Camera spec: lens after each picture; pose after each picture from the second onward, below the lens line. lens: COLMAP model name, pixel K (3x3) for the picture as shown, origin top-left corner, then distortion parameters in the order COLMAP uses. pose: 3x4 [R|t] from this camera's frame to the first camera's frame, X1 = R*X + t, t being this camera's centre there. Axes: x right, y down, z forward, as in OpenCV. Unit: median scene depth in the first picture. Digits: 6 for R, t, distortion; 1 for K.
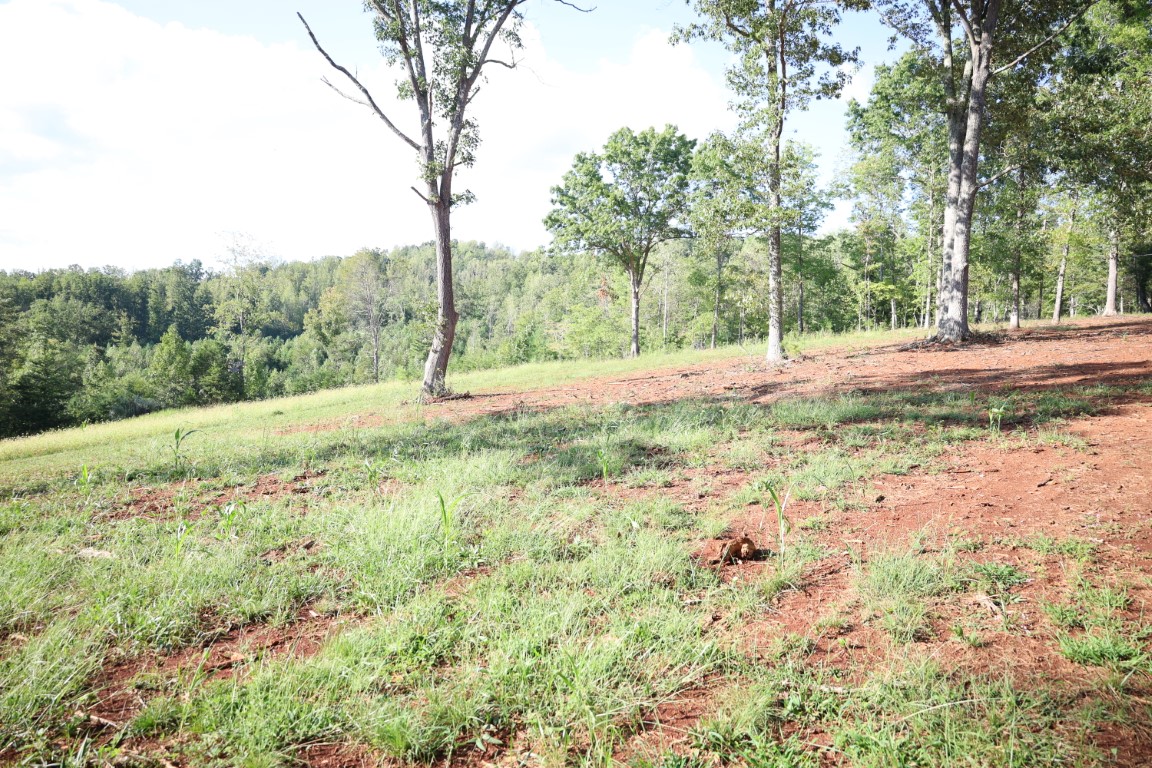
lens RADIAL K [[772.2, 0, 565.8], [0, 772.2, 386.1], [0, 0, 1]] dist [-0.015979, 0.001959]
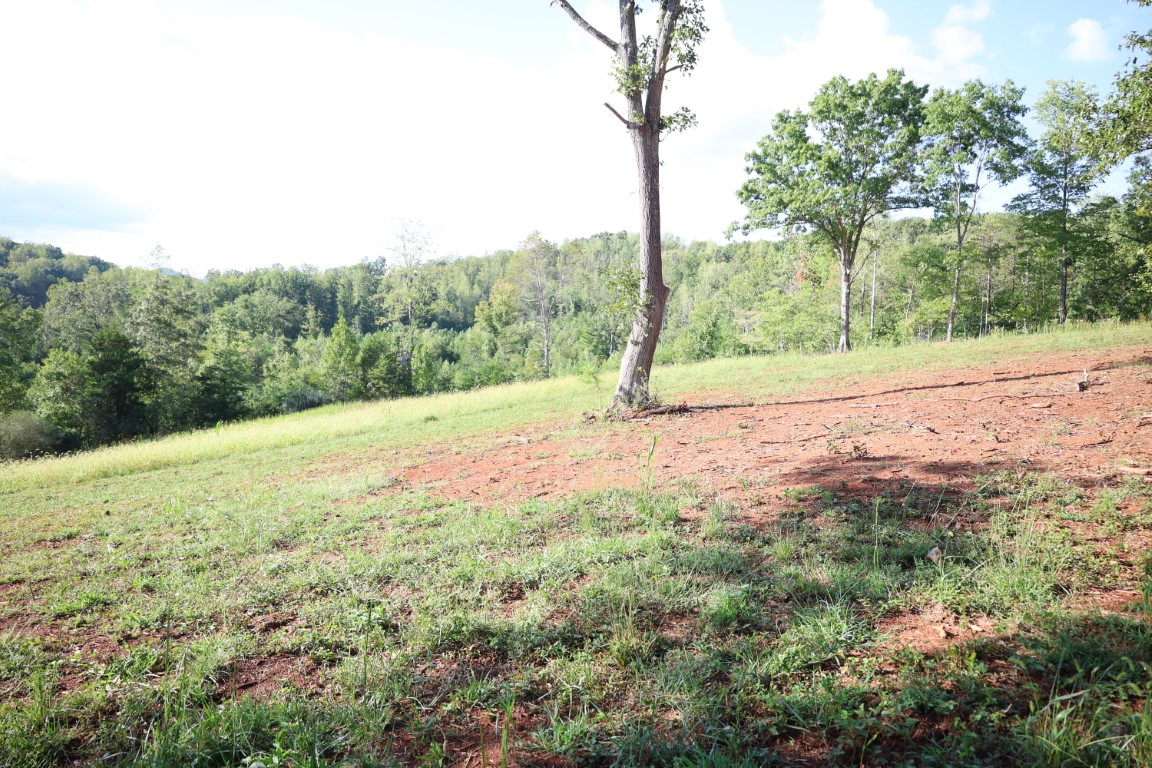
lens RADIAL K [[778.9, 0, 560.7], [0, 778.9, 378.9], [0, 0, 1]] dist [-0.017803, -0.000177]
pose [[0.975614, 0.011594, -0.219186, -0.028718], [-0.011570, 0.999932, 0.001393, -0.004530], [0.219187, 0.001177, 0.975682, 0.107872]]
